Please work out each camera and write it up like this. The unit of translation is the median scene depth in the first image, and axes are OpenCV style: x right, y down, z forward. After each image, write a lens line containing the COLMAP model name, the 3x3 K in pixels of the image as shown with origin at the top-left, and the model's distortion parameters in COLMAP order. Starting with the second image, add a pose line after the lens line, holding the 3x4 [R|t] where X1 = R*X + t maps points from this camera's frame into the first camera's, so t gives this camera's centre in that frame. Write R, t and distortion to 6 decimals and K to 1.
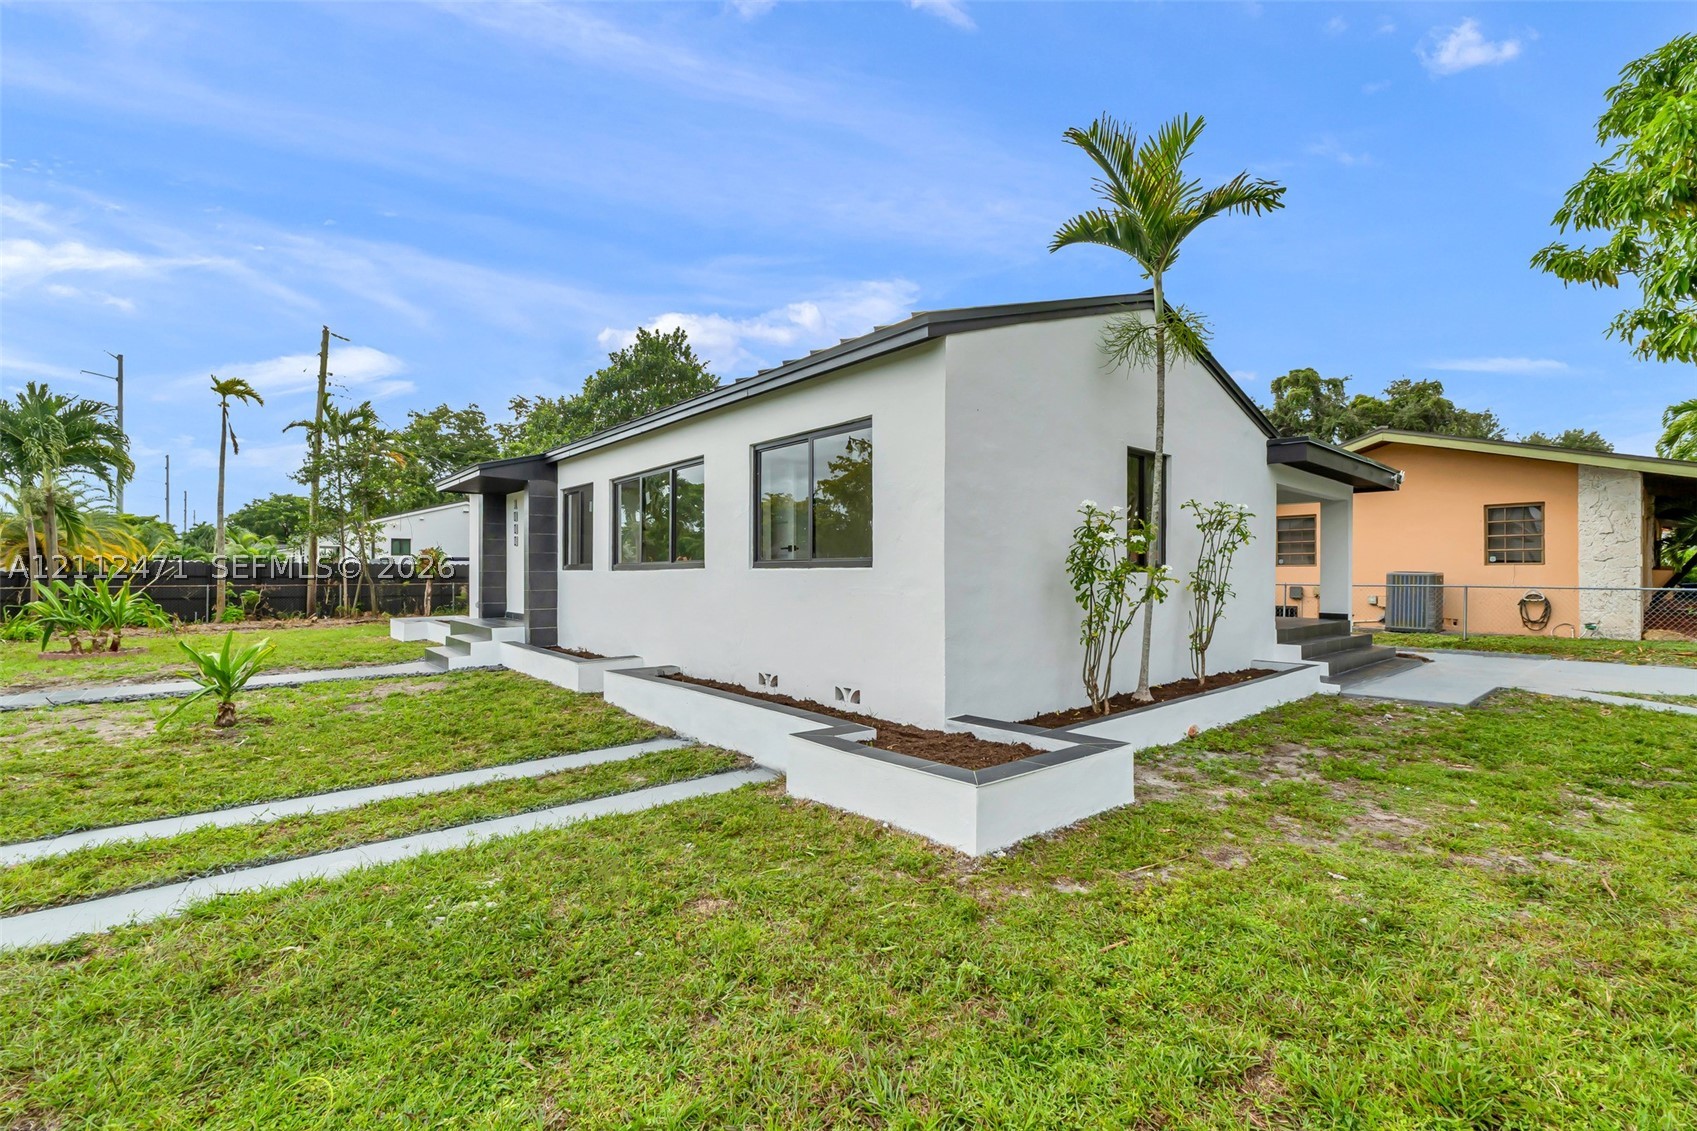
lens RADIAL K [[732.2, 0, 844.2], [0, 732.2, 576.5], [0, 0, 1]] dist [-0.000653, -0.000181]
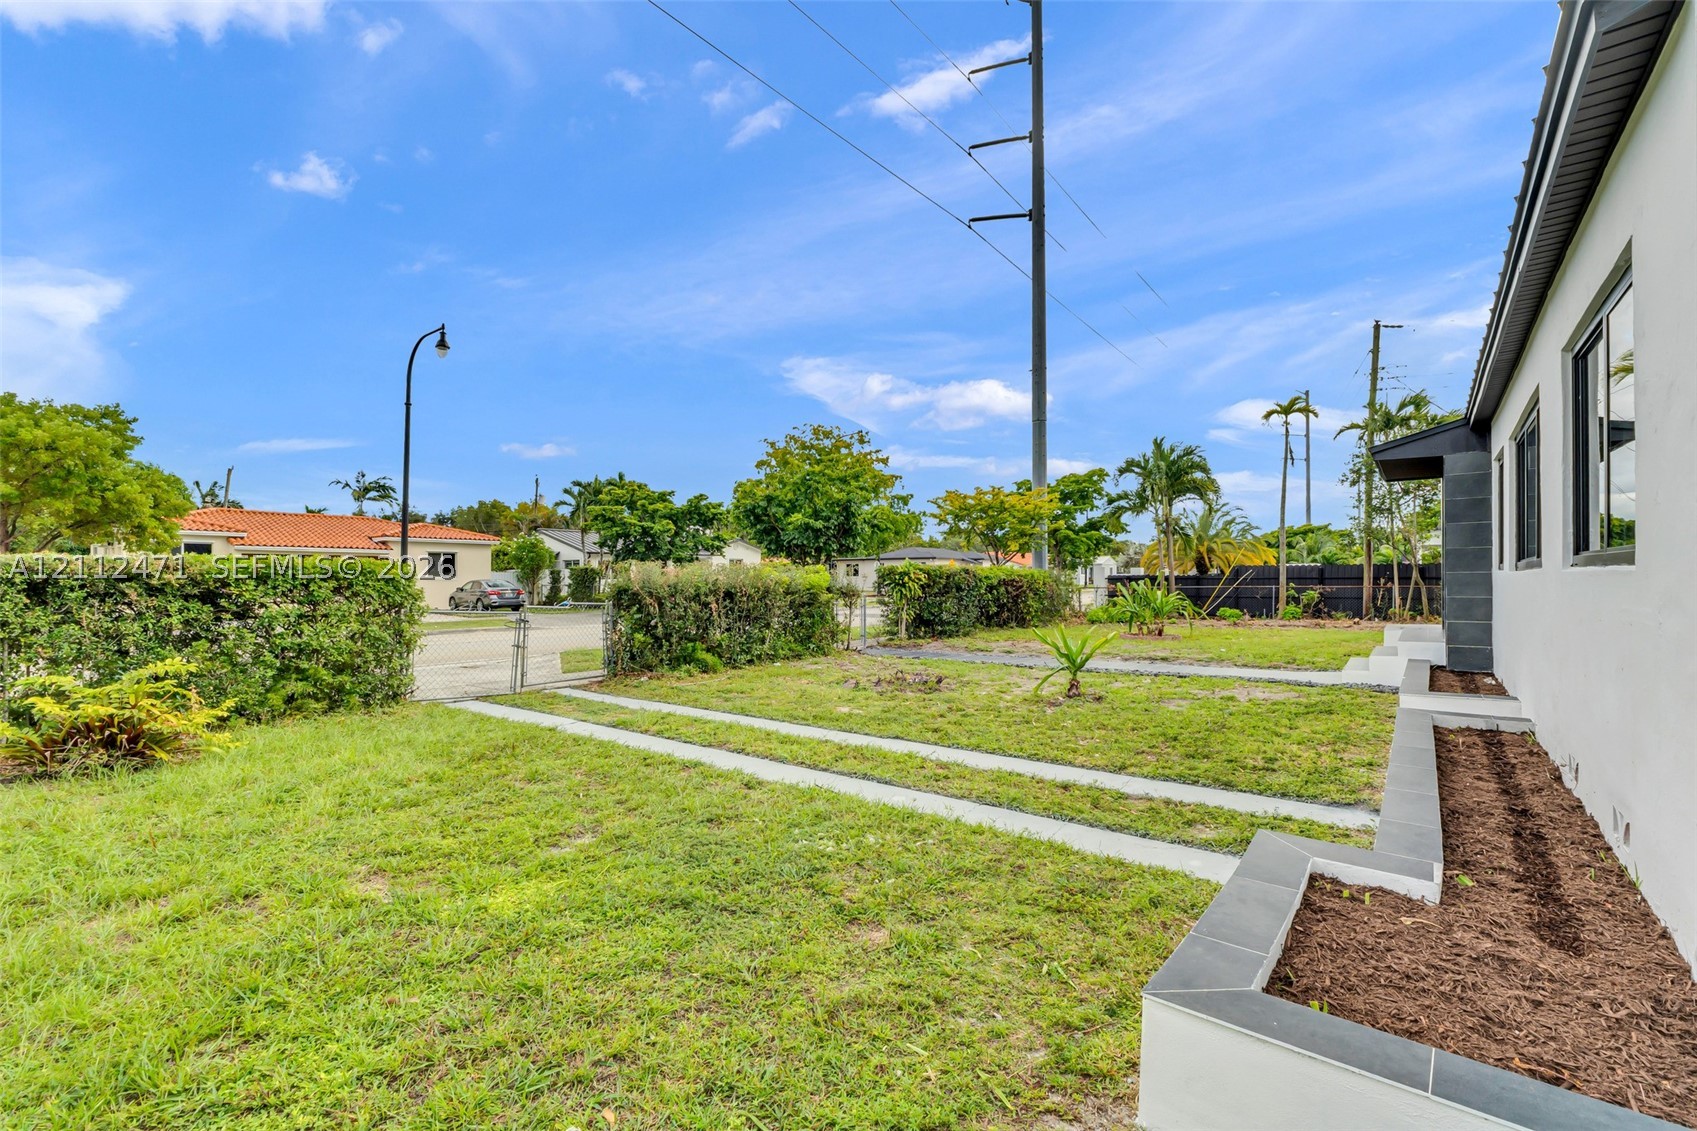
lens RADIAL K [[732.2, 0, 844.2], [0, 732.2, 576.5], [0, 0, 1]] dist [-0.000653, -0.000181]
pose [[0.191542, -0.004873, -0.981472, 0.184094], [0.005412, 0.999978, -0.003909, -0.002915], [0.981470, -0.004562, 0.191564, 0.192902]]
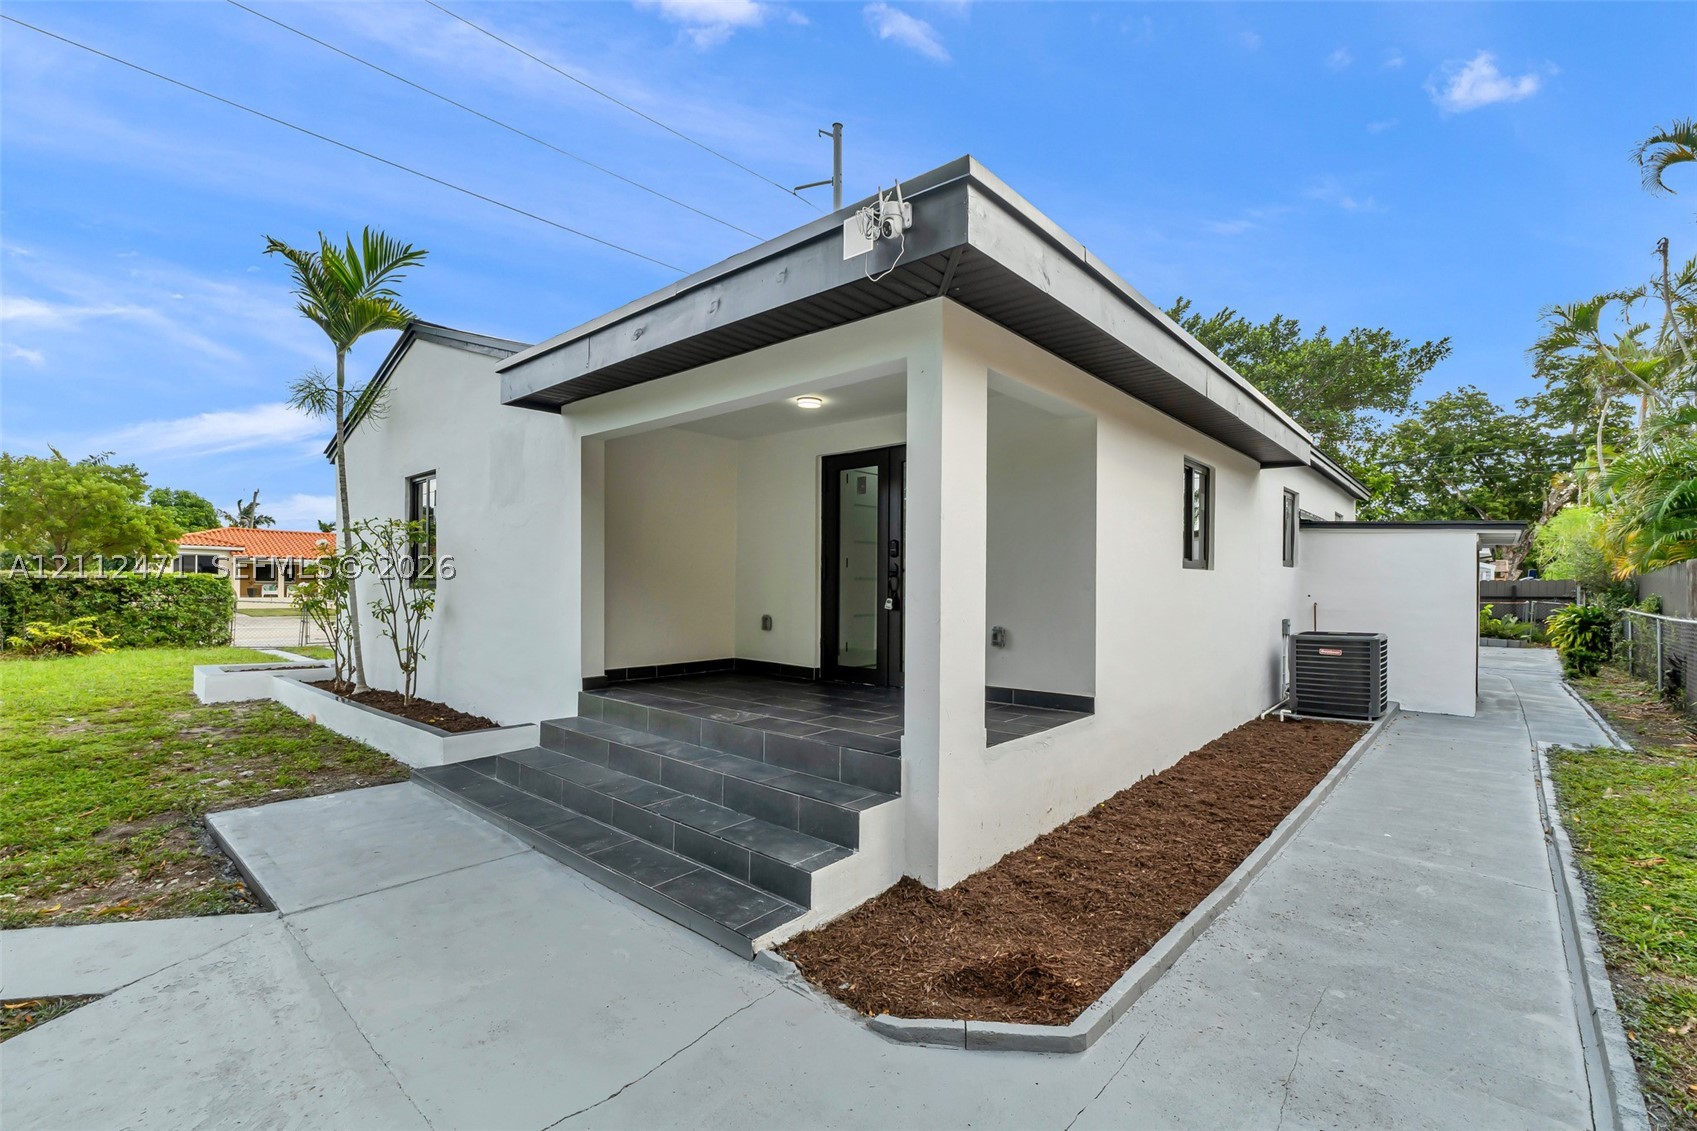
lens RADIAL K [[731.3, 0, 850.0], [0, 731.3, 596.8], [0, 0, 1]] dist [-0.000781, -0.000144]
pose [[0.129935, 0.013245, -0.991434, 0.507368], [-0.007193, 0.999897, 0.012416, -0.004365], [0.991496, 0.005518, 0.130017, 0.497725]]
